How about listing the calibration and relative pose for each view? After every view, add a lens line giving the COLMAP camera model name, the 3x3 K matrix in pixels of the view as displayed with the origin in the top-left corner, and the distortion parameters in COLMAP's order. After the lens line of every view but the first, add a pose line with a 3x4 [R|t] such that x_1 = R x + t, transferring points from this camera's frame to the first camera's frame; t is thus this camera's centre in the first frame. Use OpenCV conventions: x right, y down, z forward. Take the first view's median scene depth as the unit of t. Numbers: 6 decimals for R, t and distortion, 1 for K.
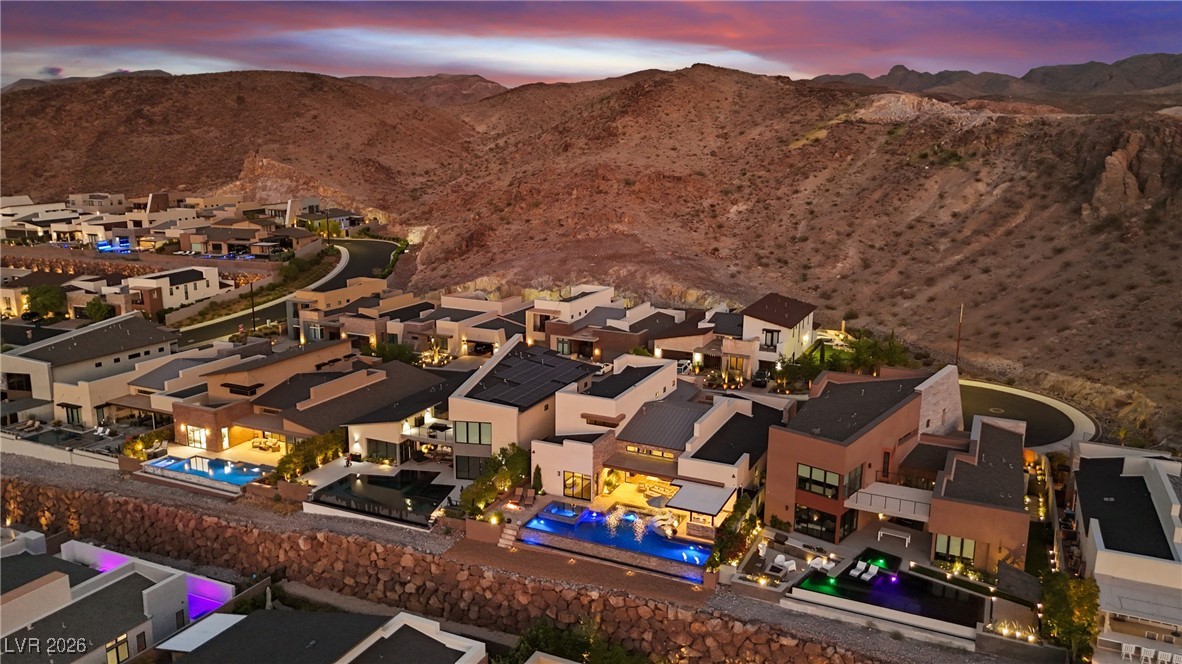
lens RADIAL K [[873.5, 0, 593.5], [0, 873.5, 331.8], [0, 0, 1]] dist [0.064771, -0.063304]
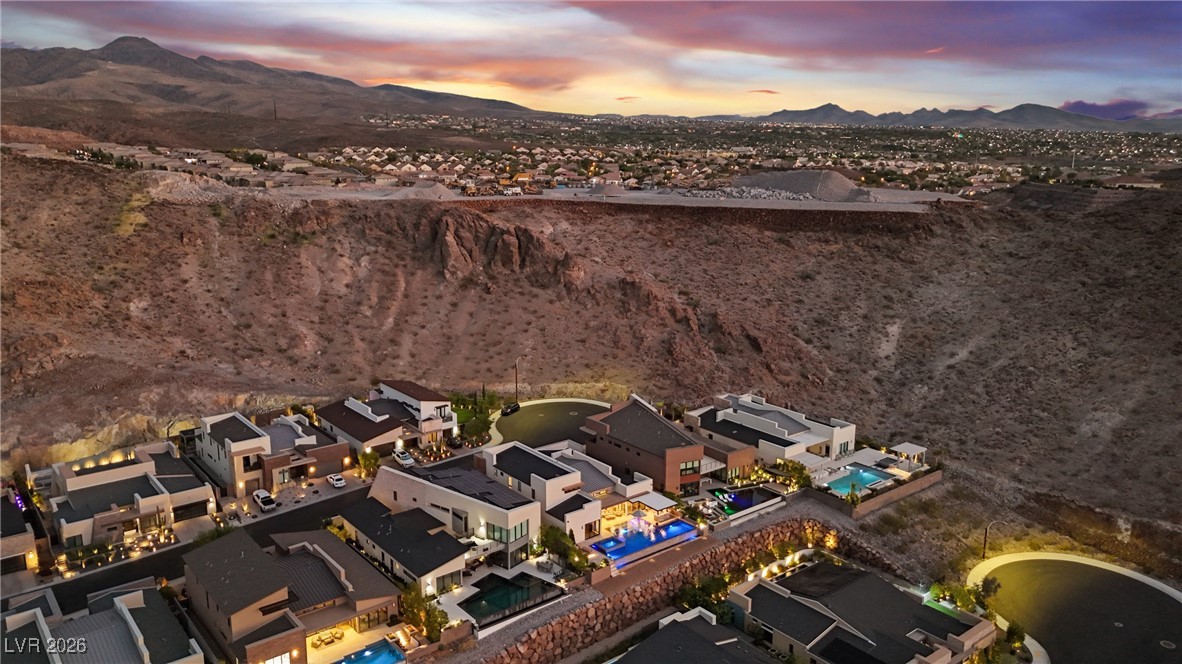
lens RADIAL K [[873.5, 0, 593.5], [0, 873.5, 331.8], [0, 0, 1]] dist [0.064771, -0.063304]
pose [[0.439293, -0.203491, 0.874993, -0.632668], [0.196207, 0.972225, 0.127597, -0.177758], [-0.876655, 0.115628, 0.467018, 0.100890]]
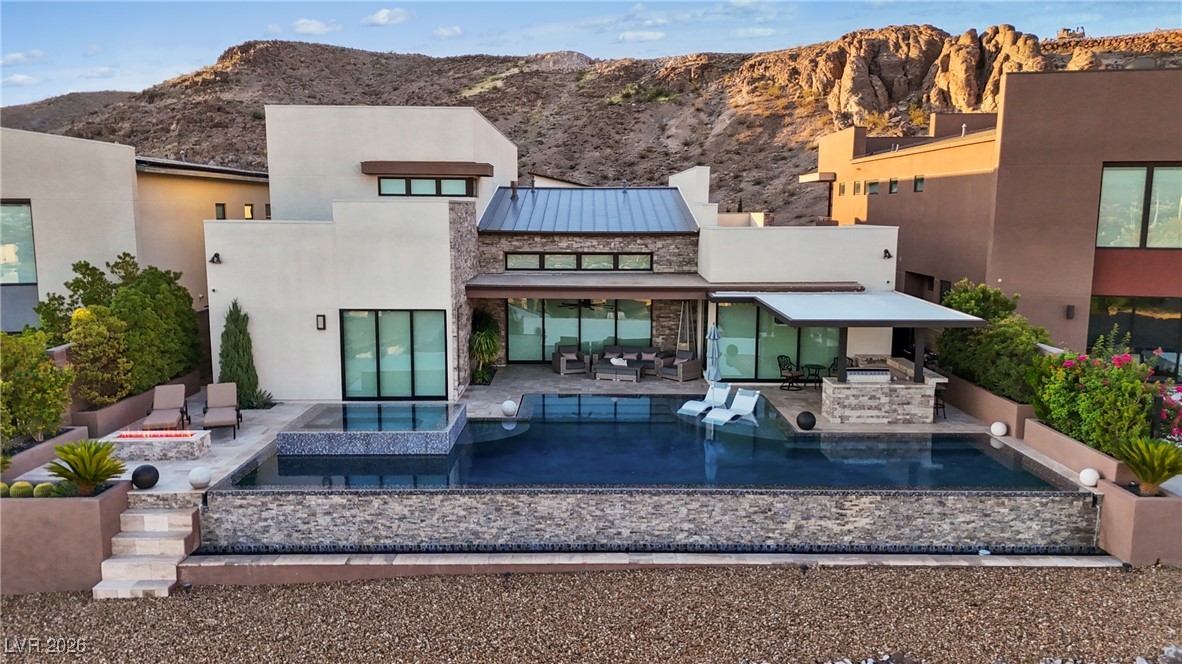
lens RADIAL K [[871.8, 0, 593.6], [0, 871.8, 330.1], [0, 0, 1]] dist [0.042802, -0.002431]
pose [[0.902859, -0.066218, 0.424806, -0.038734], [0.098932, 0.993551, -0.055390, 0.090375], [-0.418399, 0.092037, 0.903588, 0.335005]]
